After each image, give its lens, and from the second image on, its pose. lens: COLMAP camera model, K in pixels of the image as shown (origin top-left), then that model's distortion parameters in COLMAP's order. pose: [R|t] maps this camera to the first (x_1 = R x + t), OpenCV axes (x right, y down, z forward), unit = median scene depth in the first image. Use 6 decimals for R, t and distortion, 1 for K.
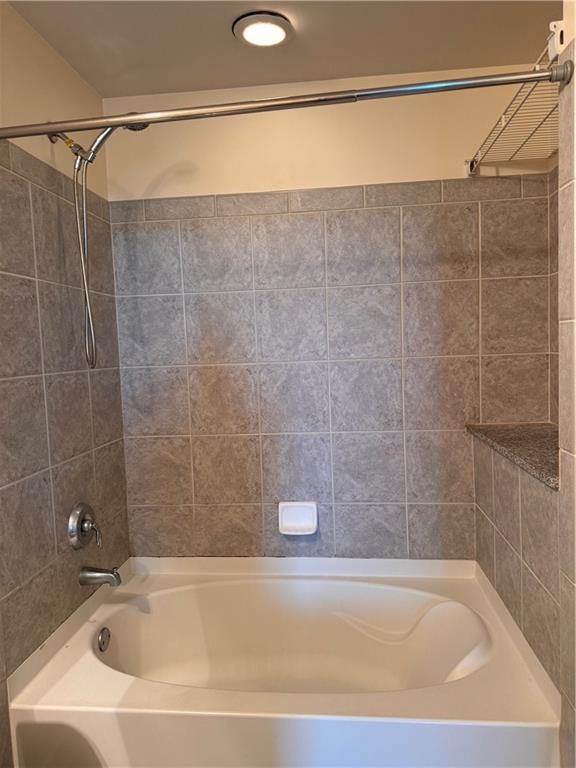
lens RADIAL K [[537.6, 0, 287.1], [0, 537.6, 387.1], [0, 0, 1]] dist [0.091686, -0.119768]
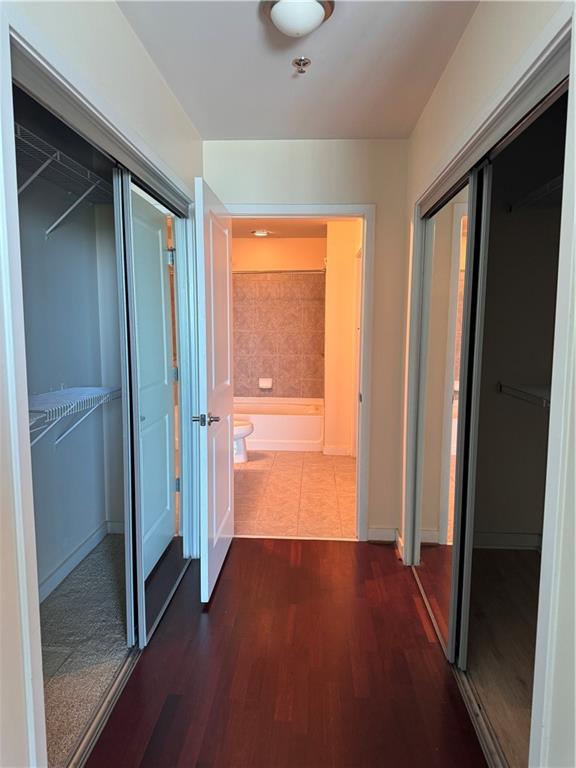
lens RADIAL K [[537.6, 0, 287.1], [0, 537.6, 387.1], [0, 0, 1]] dist [0.091686, -0.119768]
pose [[0.998038, 0.038419, 0.049441, -0.006239], [-0.040683, 0.998129, 0.045635, 0.124058], [-0.047596, -0.047557, 0.997734, -1.985306]]
